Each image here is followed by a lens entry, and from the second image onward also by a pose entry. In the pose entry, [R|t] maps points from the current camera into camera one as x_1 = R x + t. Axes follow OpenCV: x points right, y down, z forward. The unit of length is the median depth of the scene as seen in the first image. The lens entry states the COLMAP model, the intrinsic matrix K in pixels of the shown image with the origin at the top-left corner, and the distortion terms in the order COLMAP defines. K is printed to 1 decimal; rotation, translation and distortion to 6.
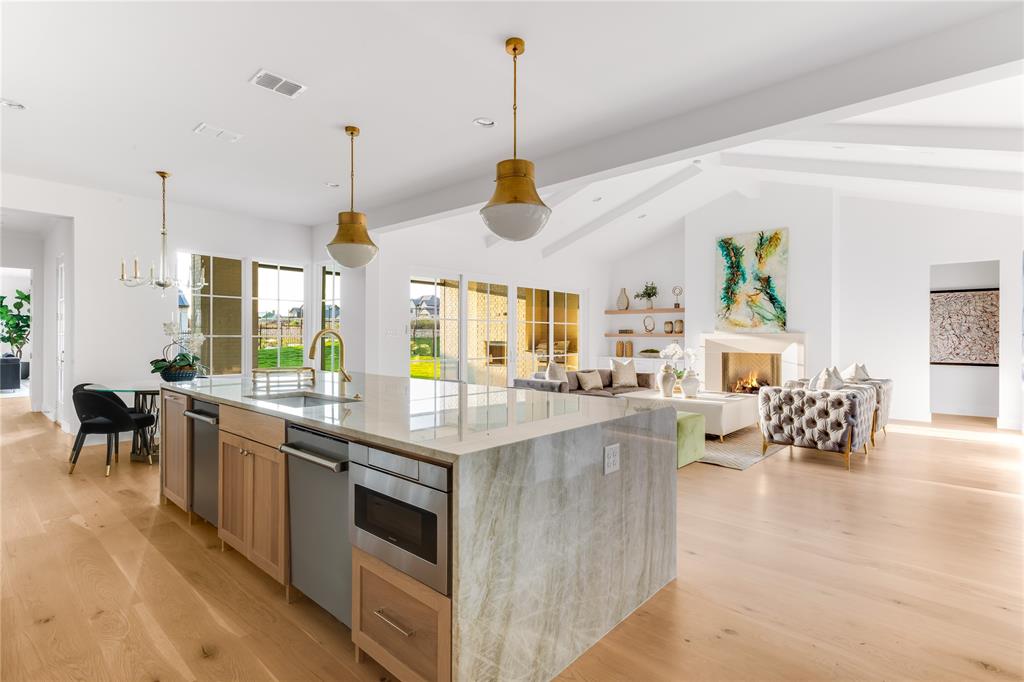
lens RADIAL K [[494.2, 0, 509.3], [0, 494.2, 337.9], [0, 0, 1]] dist [0.027525, -0.000059]
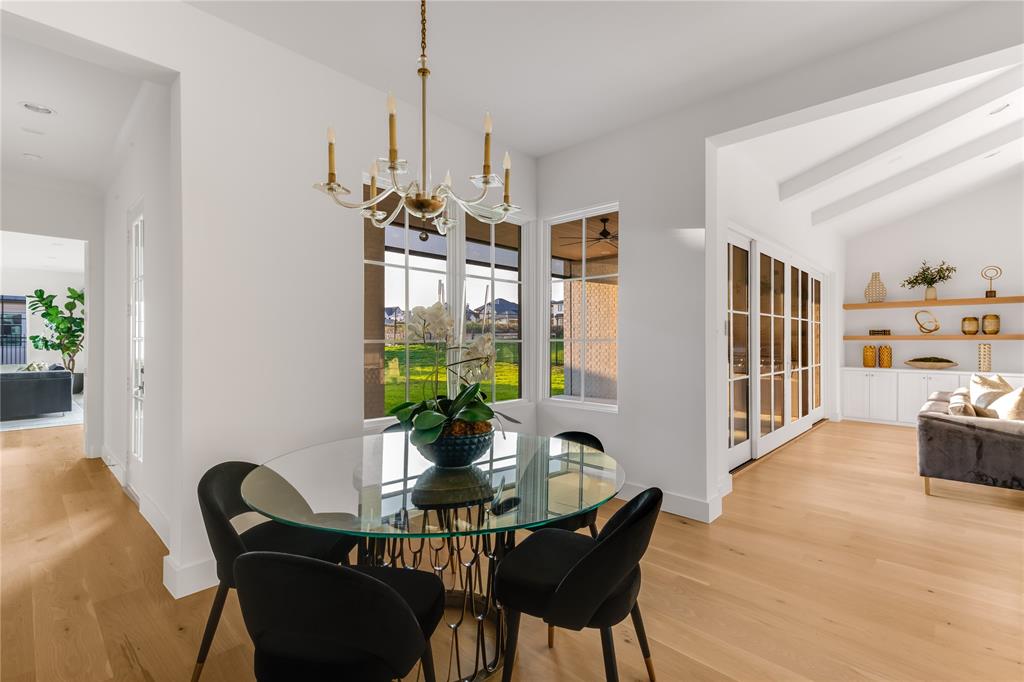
lens RADIAL K [[456.9, 0, 512.0], [0, 456.9, 341.0], [0, 0, 1]] dist [0.029770, 0.000086]
pose [[0.999837, -0.004151, -0.017551, -0.316080], [0.004091, 0.999986, -0.003454, -0.000487], [0.017565, 0.003382, 0.999840, 0.333571]]
